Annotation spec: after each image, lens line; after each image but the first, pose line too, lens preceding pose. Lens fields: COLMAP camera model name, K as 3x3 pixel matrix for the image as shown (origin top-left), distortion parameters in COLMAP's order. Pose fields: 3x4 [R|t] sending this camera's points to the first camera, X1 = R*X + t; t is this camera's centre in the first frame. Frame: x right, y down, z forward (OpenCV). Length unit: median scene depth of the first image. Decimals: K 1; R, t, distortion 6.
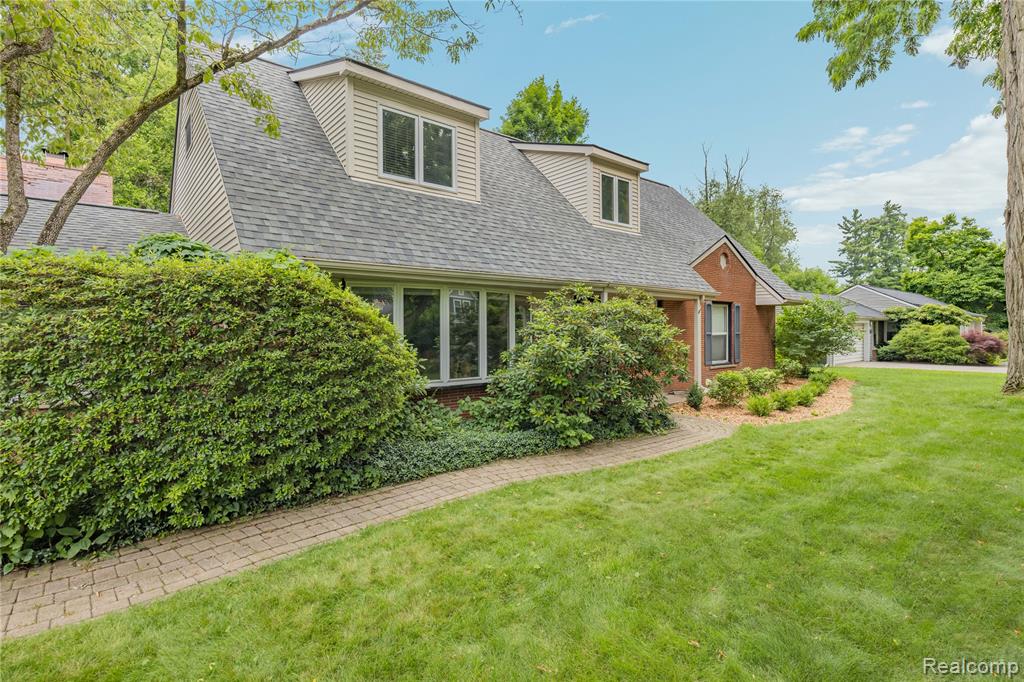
lens RADIAL K [[481.7, 0, 525.1], [0, 481.7, 334.0], [0, 0, 1]] dist [0.000437, -0.000107]
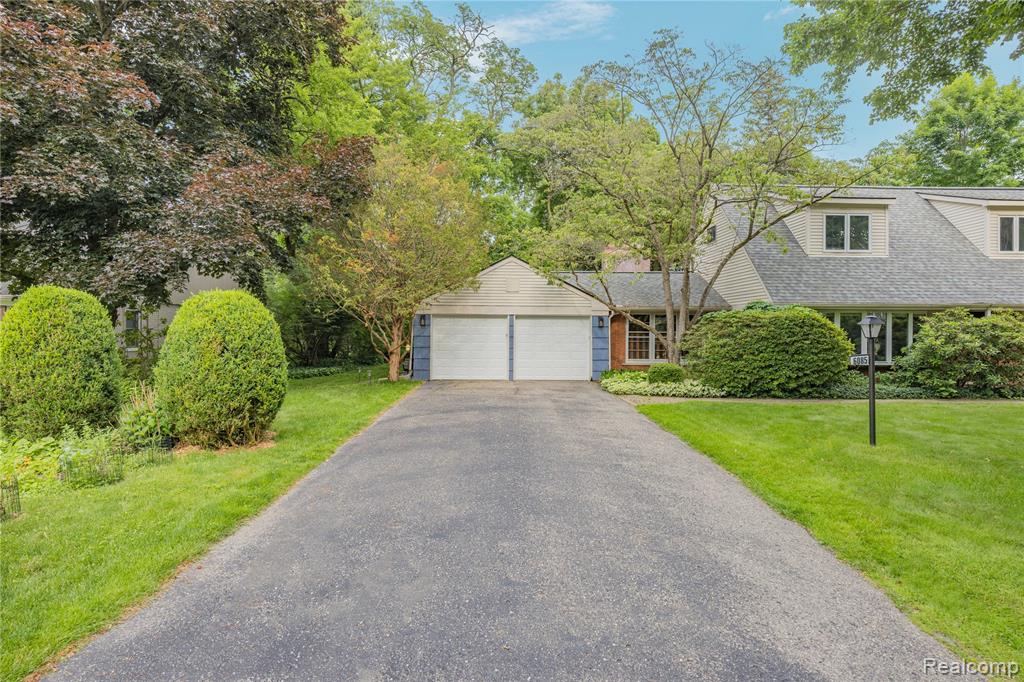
lens RADIAL K [[556.4, 0, 508.5], [0, 556.4, 338.6], [0, 0, 1]] dist [-0.001210, -0.000344]
pose [[0.772765, 0.015098, -0.634512, 0.132834], [-0.014051, 0.999879, 0.006680, 0.012195], [0.634536, 0.003754, 0.772884, -1.513164]]
